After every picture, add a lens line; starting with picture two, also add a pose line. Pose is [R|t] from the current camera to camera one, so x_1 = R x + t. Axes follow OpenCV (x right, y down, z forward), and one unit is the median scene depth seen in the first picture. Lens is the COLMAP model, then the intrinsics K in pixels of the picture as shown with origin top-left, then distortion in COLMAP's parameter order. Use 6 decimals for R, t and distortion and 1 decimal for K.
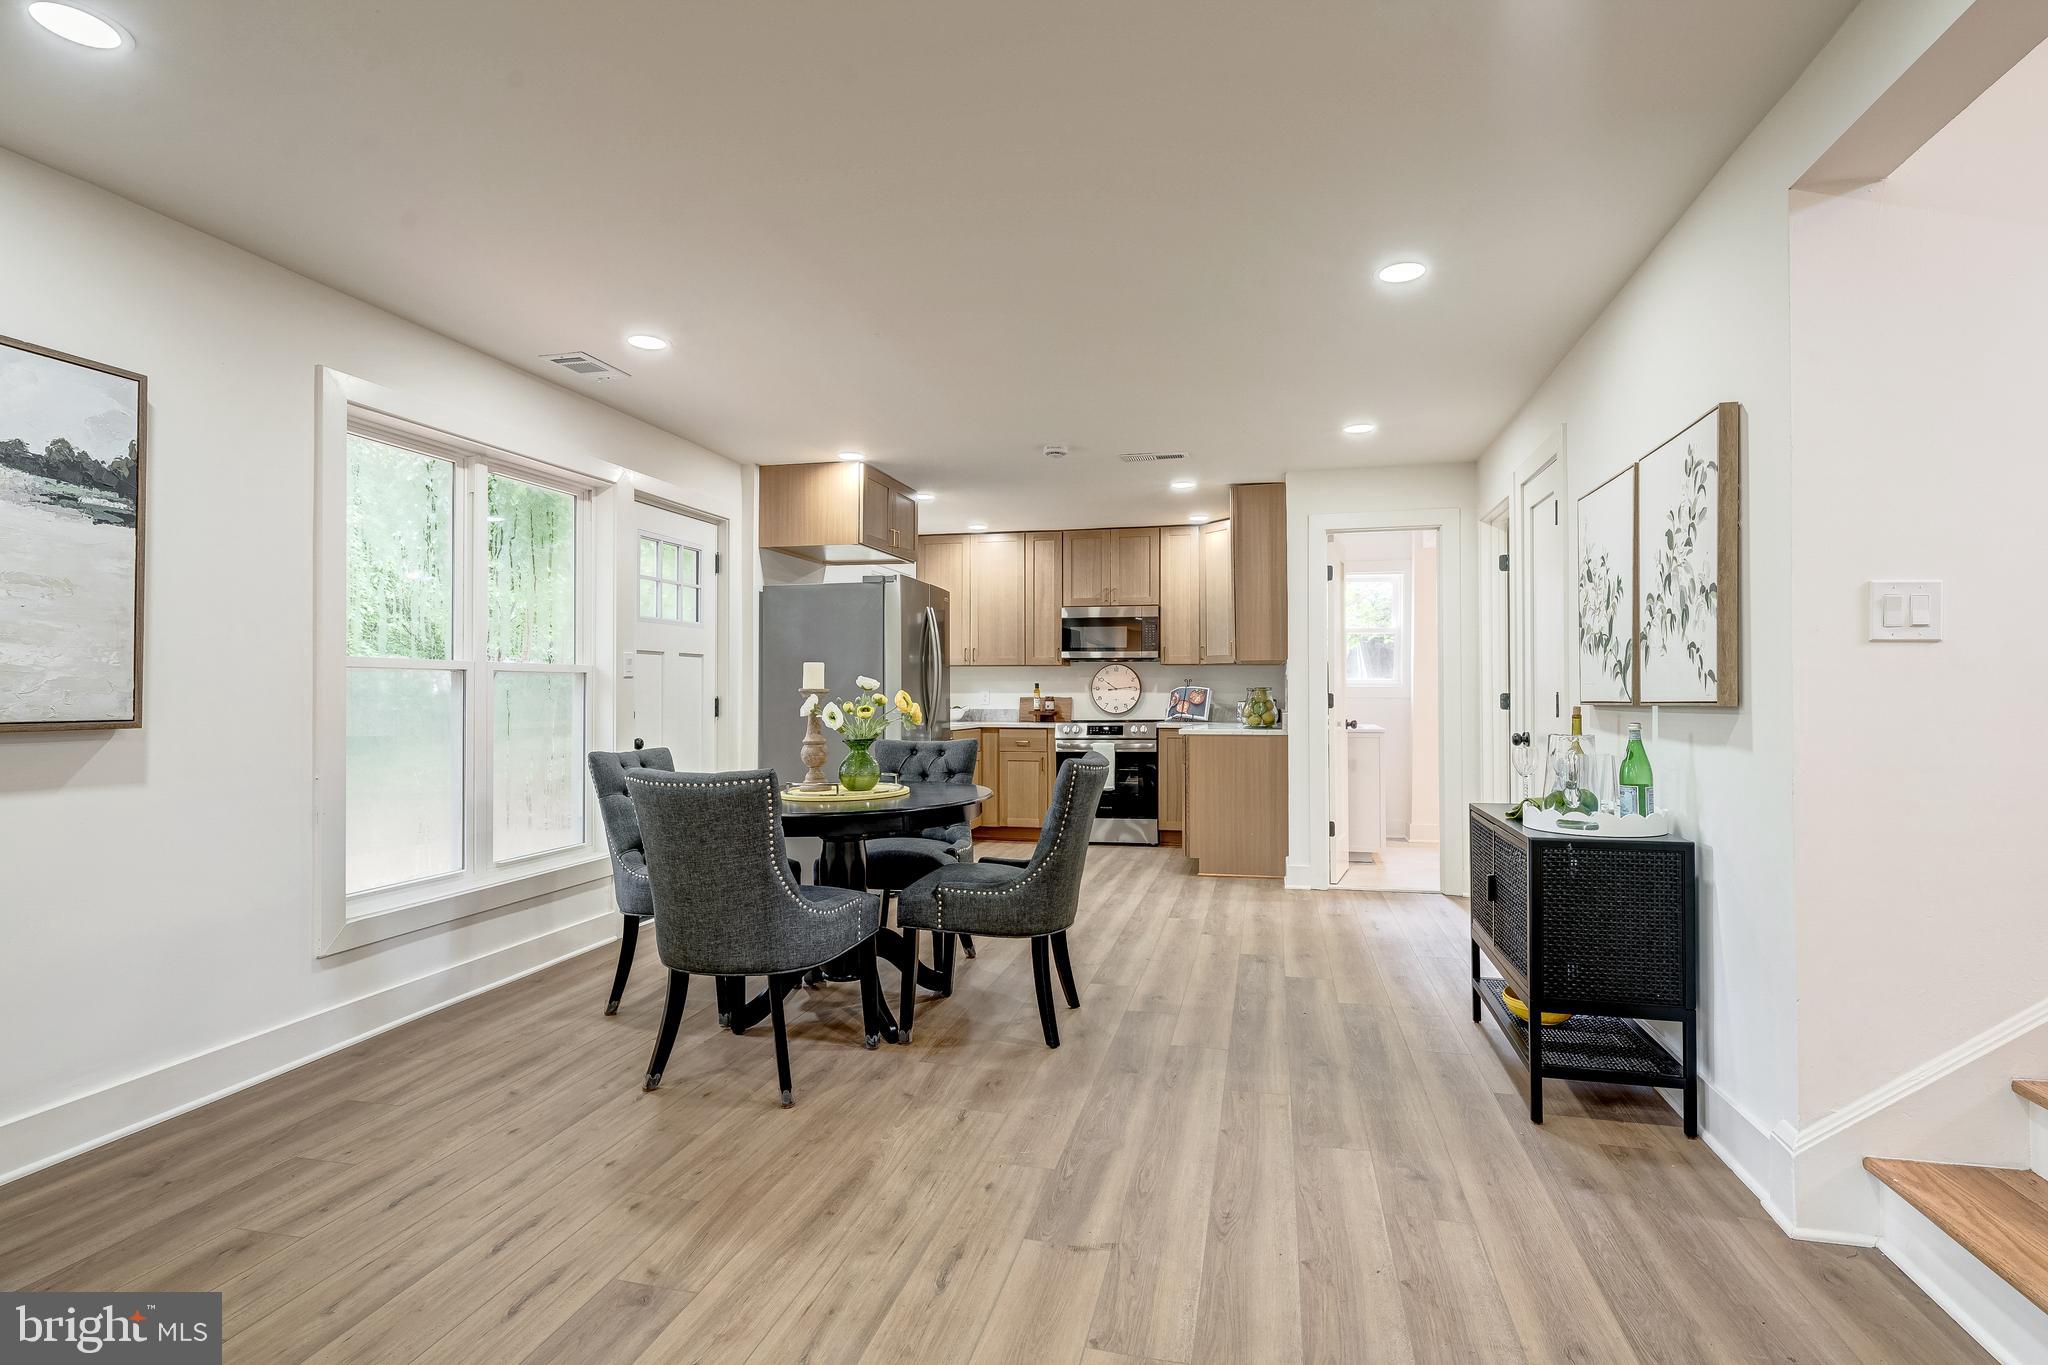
lens RADIAL K [[1009.1, 0, 1006.1], [0, 1009.1, 687.9], [0, 0, 1]] dist [0.006188, -0.001833]
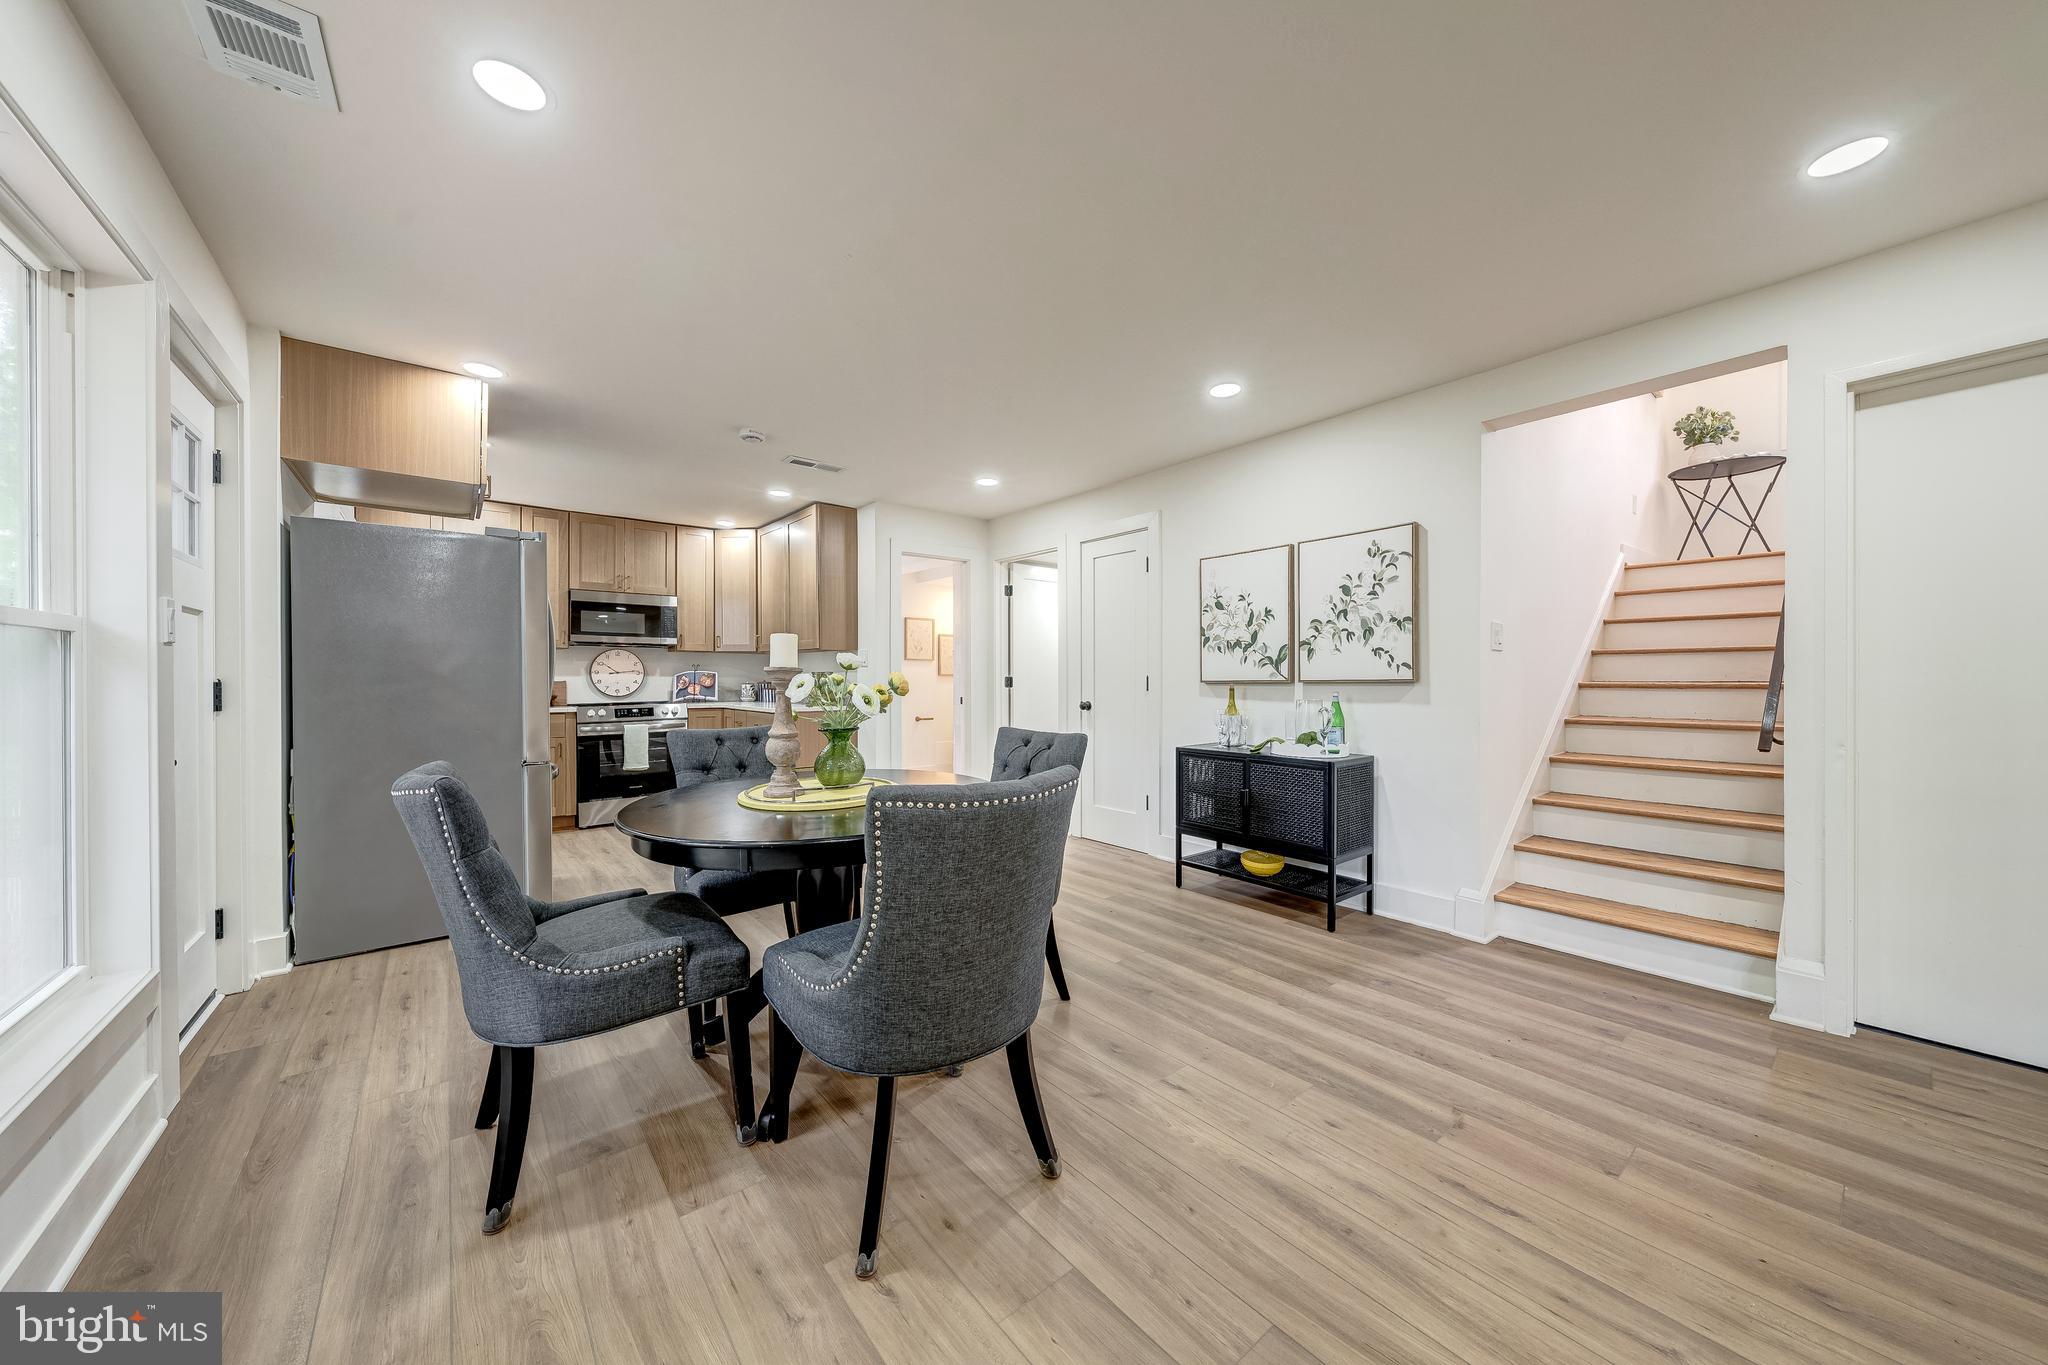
lens RADIAL K [[716.0, 0, 1019.8], [0, 716.0, 683.6], [0, 0, 1]] dist [-0.003387, 0.000511]
pose [[0.598086, -0.005515, 0.801413, -0.506522], [-0.003958, 0.999944, 0.009835, 0.006921], [-0.801422, -0.009055, 0.598030, 0.492921]]
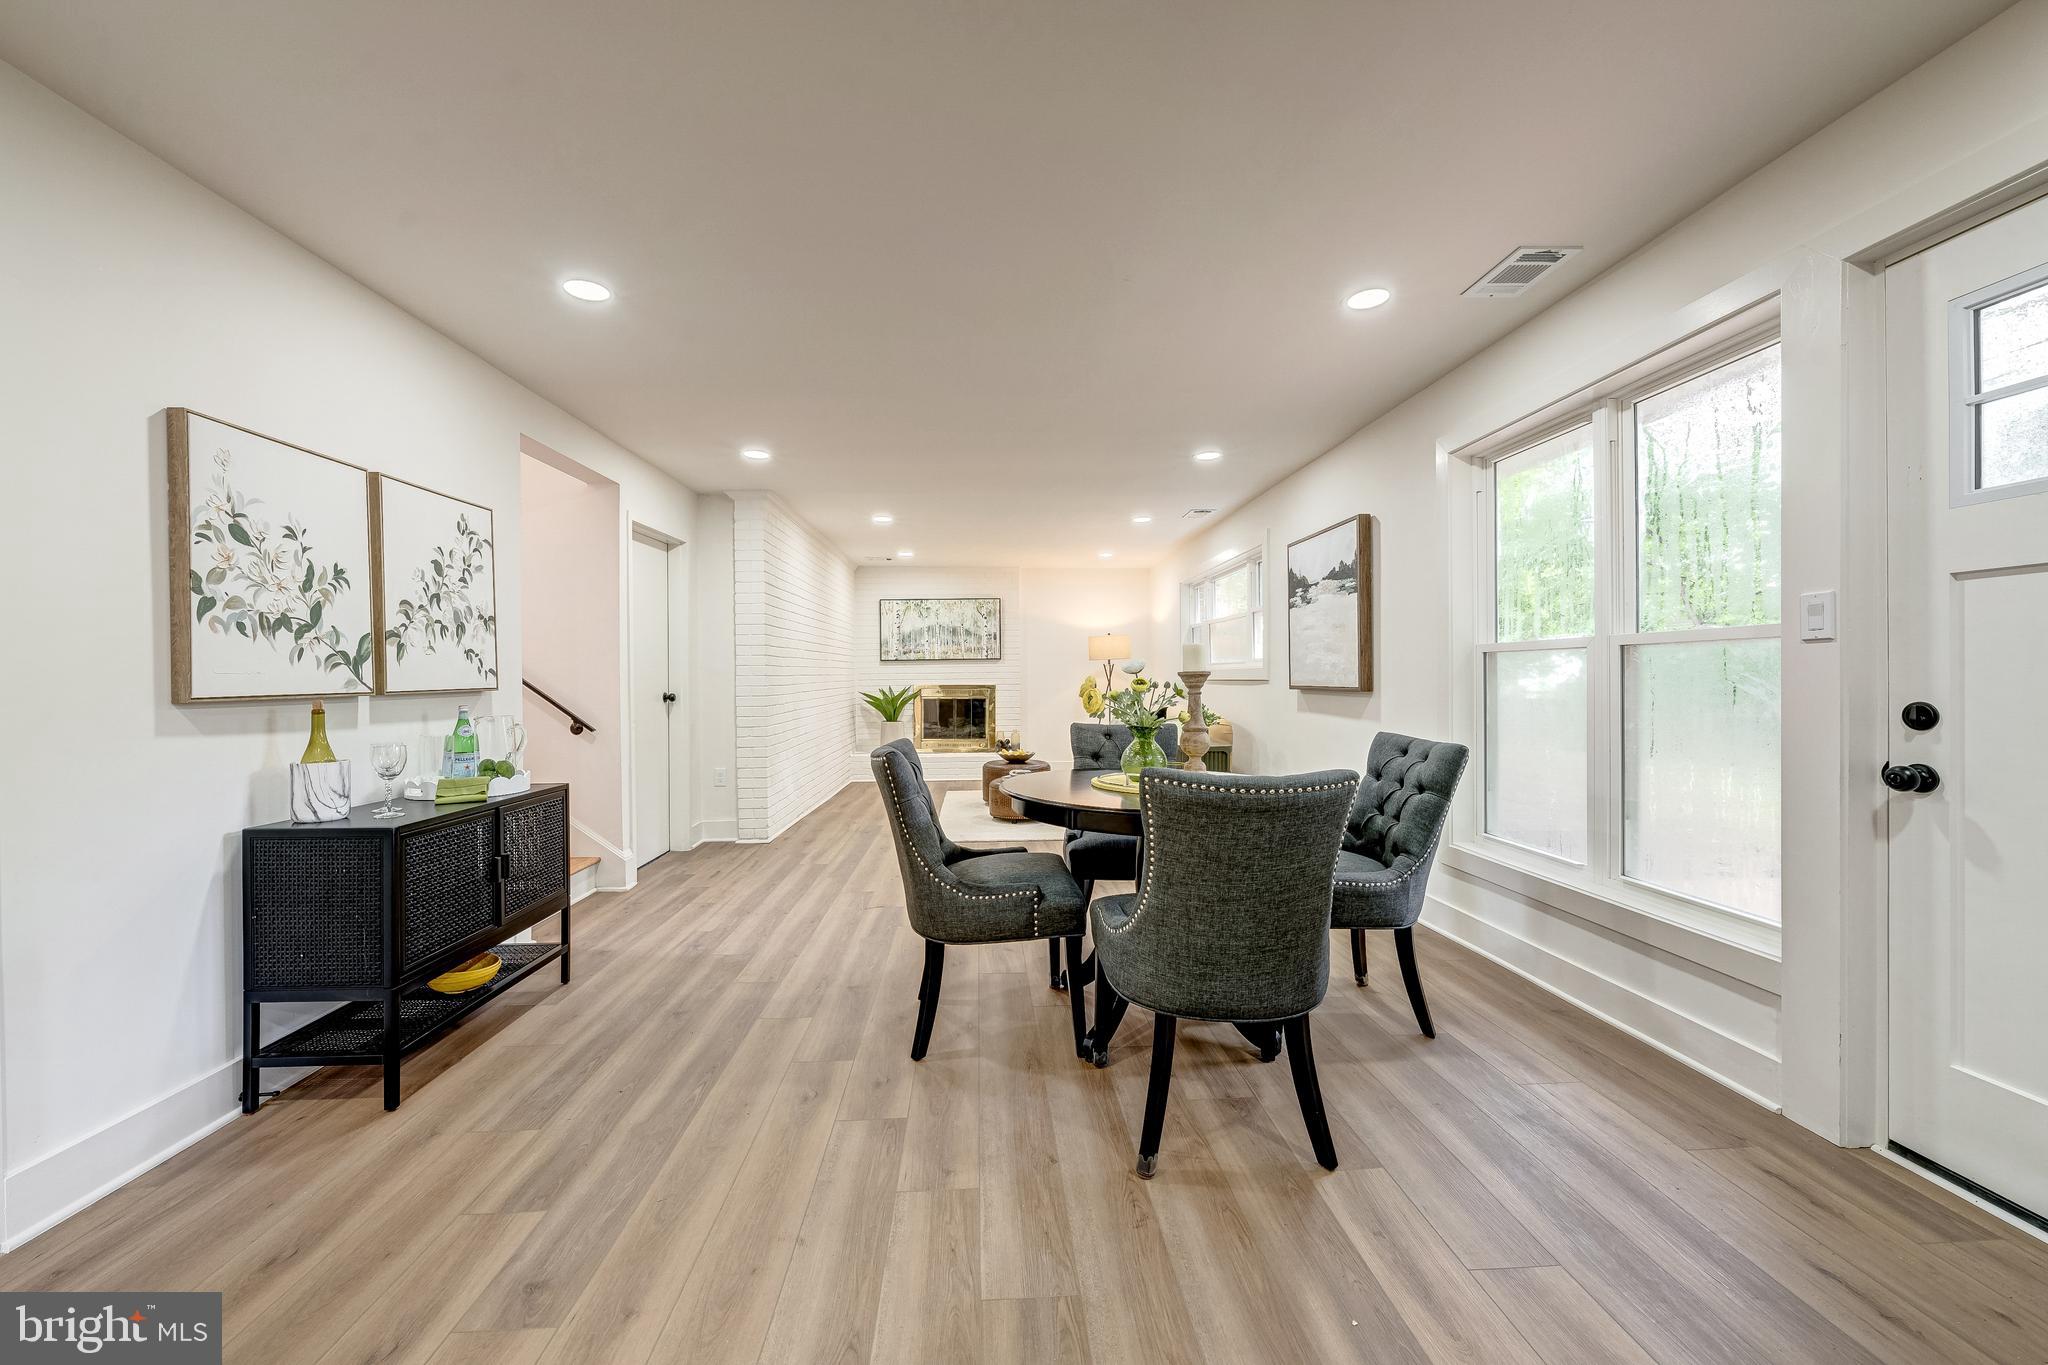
lens RADIAL K [[773.5, 0, 1027.0], [0, 773.5, 683.7], [0, 0, 1]] dist [-0.001352, -0.000474]
pose [[-0.949948, 0.011430, -0.312198, 0.168217], [0.010857, 0.999935, 0.003572, 0.007199], [0.312218, 0.000003, -0.950010, 1.554274]]
